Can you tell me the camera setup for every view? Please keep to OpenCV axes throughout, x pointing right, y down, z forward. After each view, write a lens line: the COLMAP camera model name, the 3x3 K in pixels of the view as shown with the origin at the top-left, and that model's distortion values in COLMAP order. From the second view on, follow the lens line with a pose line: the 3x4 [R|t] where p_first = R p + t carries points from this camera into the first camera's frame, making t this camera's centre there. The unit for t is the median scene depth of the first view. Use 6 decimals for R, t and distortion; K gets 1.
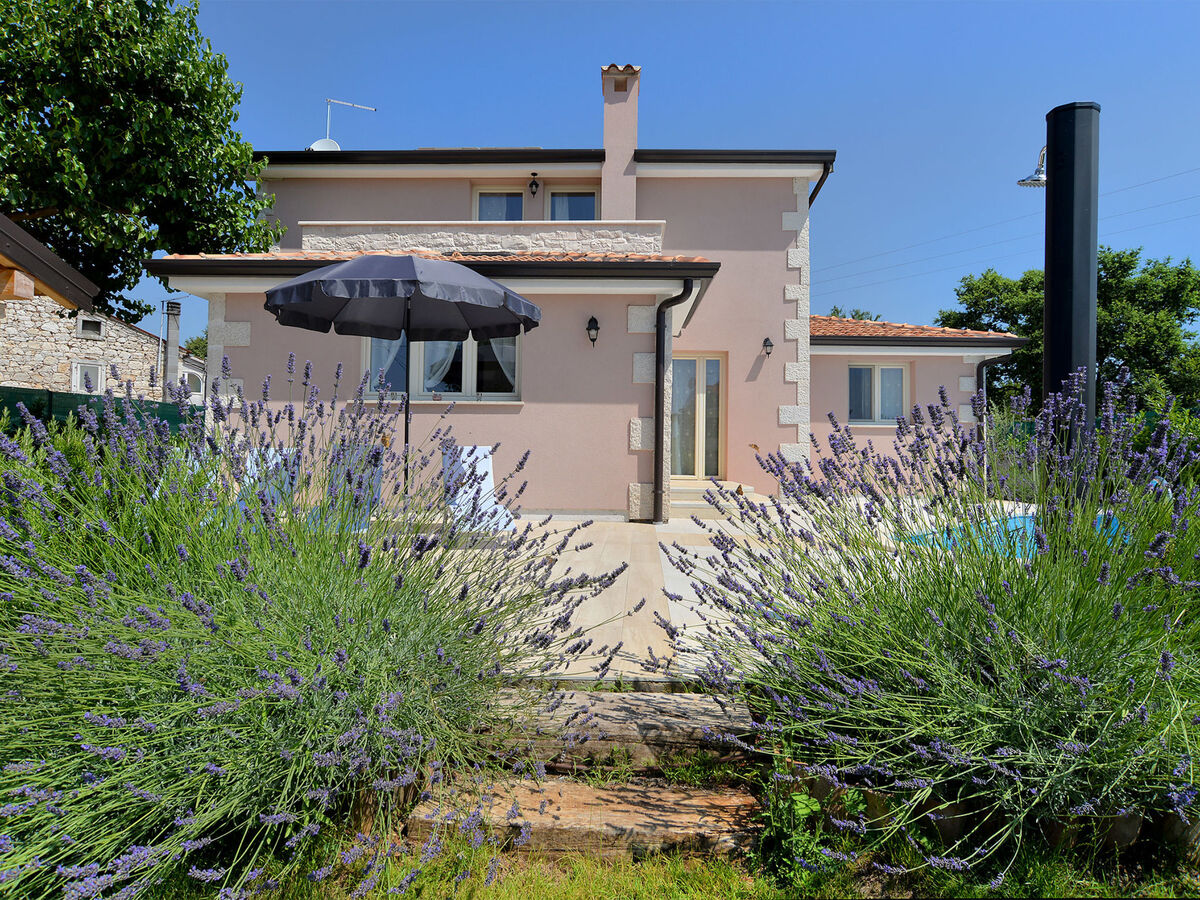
lens RADIAL K [[673.2, 0, 595.6], [0, 673.2, 428.0], [0, 0, 1]] dist [-0.005056, 0.019643]
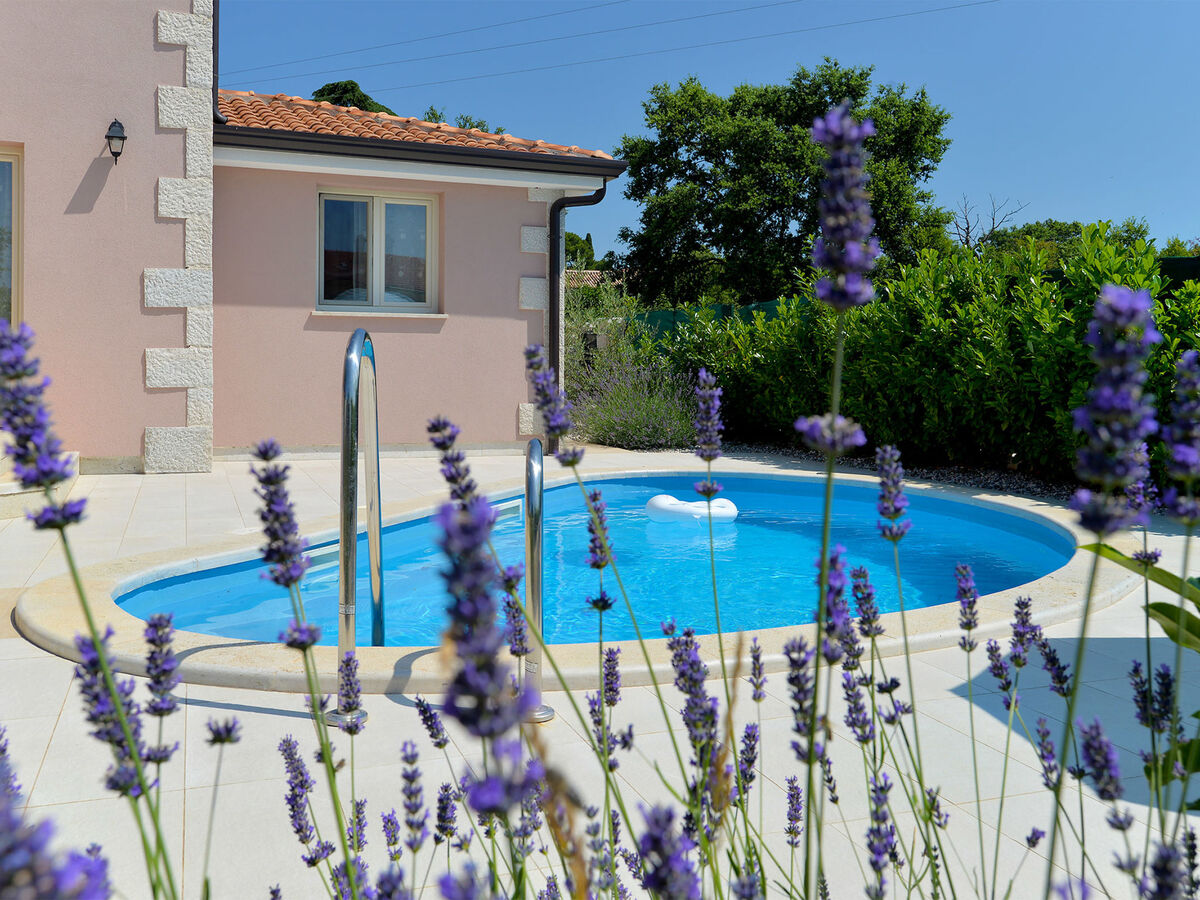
lens RADIAL K [[1116.3, 0, 600.2], [0, 1116.3, 373.8], [0, 0, 1]] dist [-0.000669, 0.014233]
pose [[0.912165, -0.009399, 0.409715, 0.241153], [-0.011259, 0.998785, 0.047979, -0.000252], [-0.409668, -0.048378, 0.910951, 0.151566]]
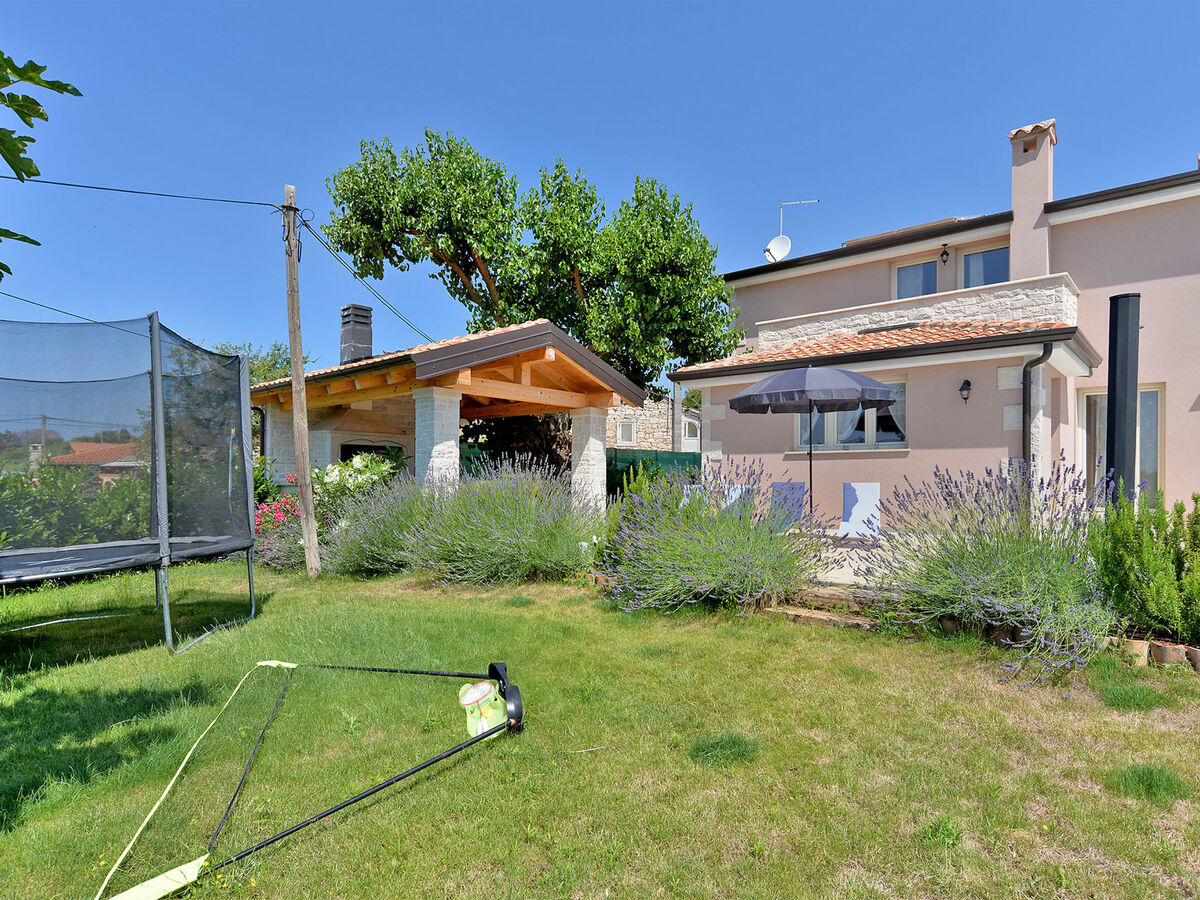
lens RADIAL K [[692.4, 0, 594.4], [0, 692.4, 478.2], [0, 0, 1]] dist [0.007022, 0.002832]
pose [[0.778444, -0.012517, -0.627589, 0.184938], [0.030087, 0.999396, 0.017387, -0.015957], [0.626992, -0.032417, 0.778351, -0.320425]]
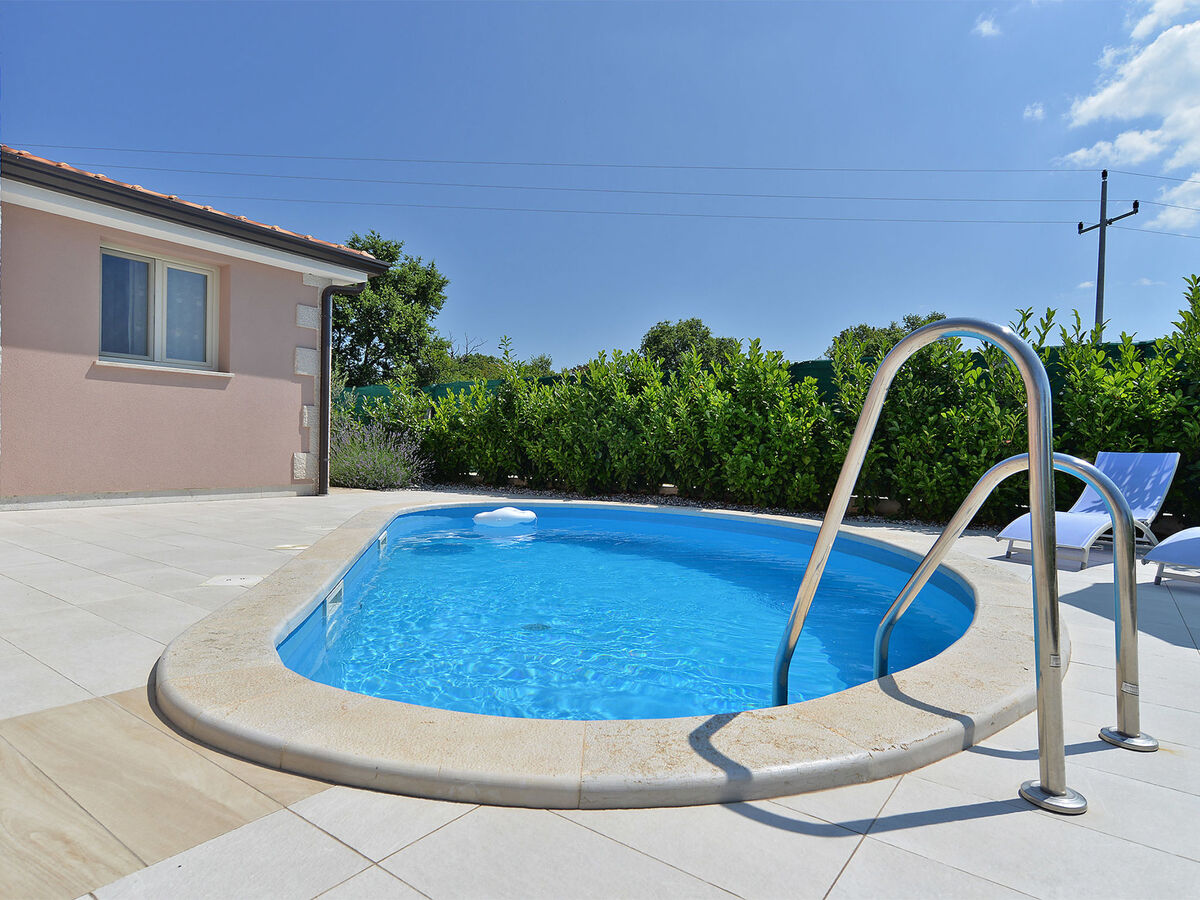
lens RADIAL K [[690.7, 0, 600.0], [0, 690.7, 450.0], [0, 0, 1]] dist [0.003594, 0.001919]
pose [[0.540522, -0.009590, 0.841275, 0.143019], [-0.044820, 0.998187, 0.040175, 0.026693], [-0.840135, -0.059422, 0.539112, 0.409412]]
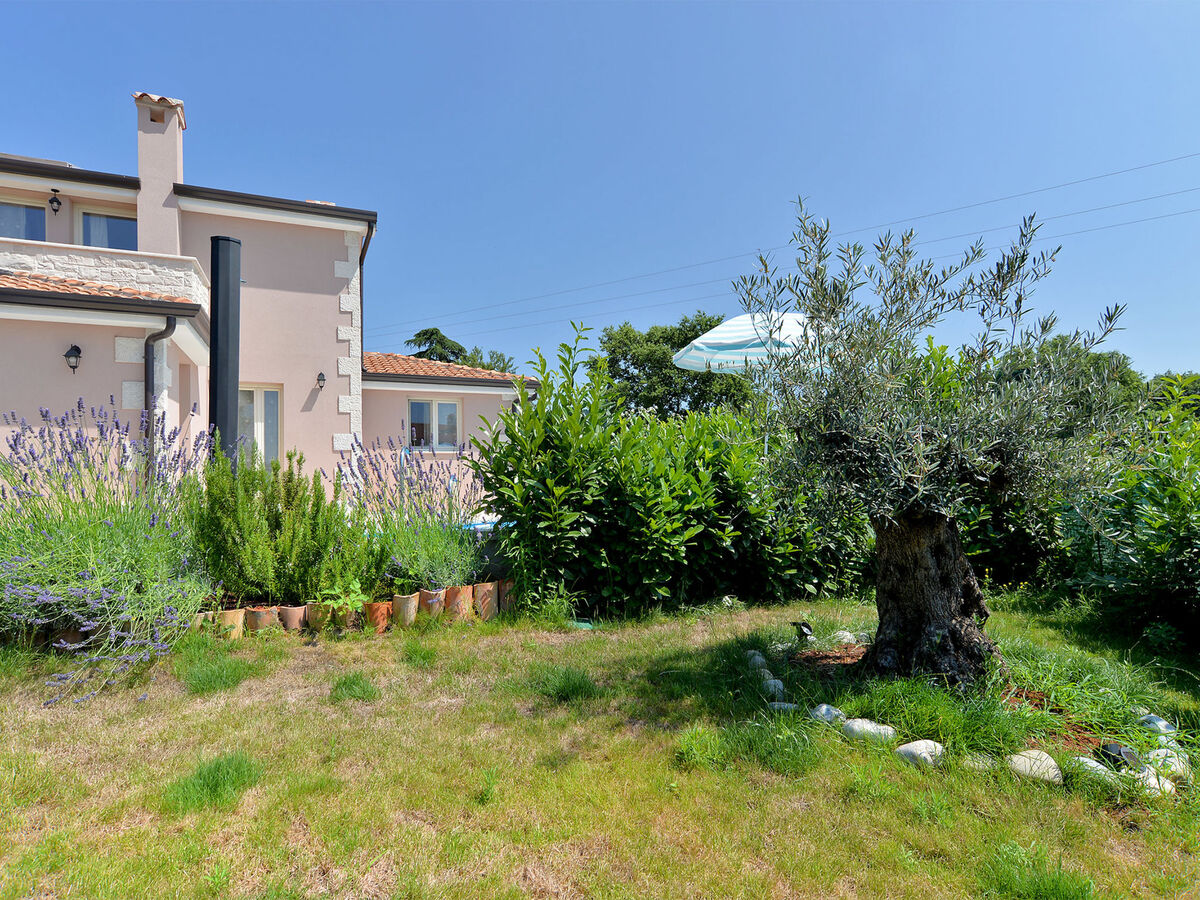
lens RADIAL K [[678.6, 0, 601.4], [0, 678.6, 476.5], [0, 0, 1]] dist [-0.019930, 0.025221]
pose [[0.907501, -0.020868, 0.419532, 0.201916], [0.012846, 0.999677, 0.021936, 0.018815], [-0.419854, -0.014517, 0.907476, -0.210735]]
